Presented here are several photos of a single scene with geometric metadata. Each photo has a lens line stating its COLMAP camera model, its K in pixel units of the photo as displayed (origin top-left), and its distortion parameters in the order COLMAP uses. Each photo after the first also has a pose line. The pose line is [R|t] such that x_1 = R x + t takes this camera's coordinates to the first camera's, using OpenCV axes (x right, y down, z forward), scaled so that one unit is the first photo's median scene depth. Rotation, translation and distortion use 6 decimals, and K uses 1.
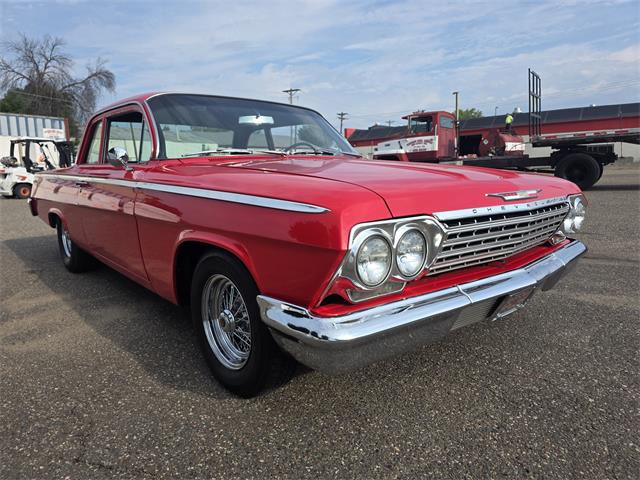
lens RADIAL K [[433.6, 0, 321.2], [0, 433.6, 235.8], [0, 0, 1]] dist [0.037832, -0.036151]
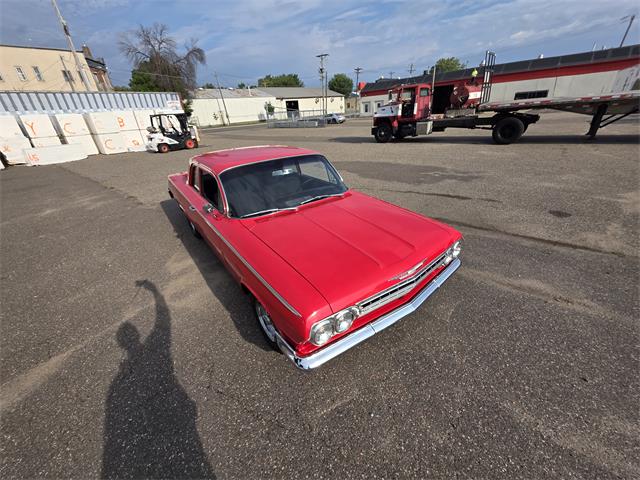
lens RADIAL K [[256.0, 0, 322.9], [0, 256.0, 240.7], [0, 0, 1]] dist [0.001807, 0.000062]
pose [[0.996568, 0.002503, -0.082745, 0.016175], [0.024021, 0.947794, 0.317976, -0.057315], [0.079221, -0.318872, 0.944481, -0.003995]]
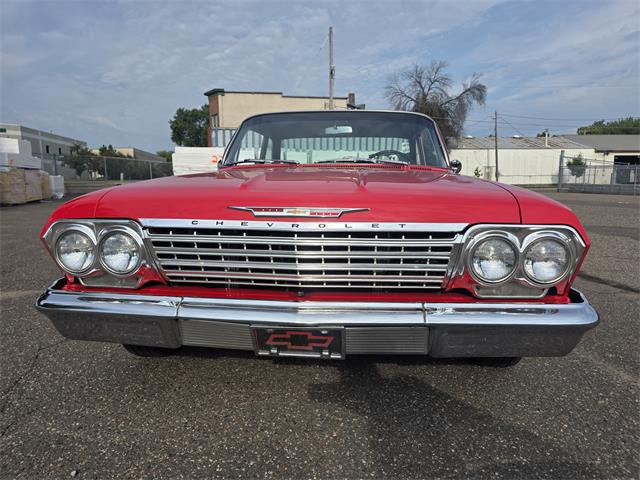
lens RADIAL K [[436.4, 0, 322.6], [0, 436.4, 239.9], [0, 0, 1]] dist [0.021434, -0.018370]
pose [[0.690913, 0.117551, -0.713317, 0.106066], [-0.126392, 0.991136, 0.040911, -0.008035], [0.711804, 0.061892, 0.699646, 0.046134]]
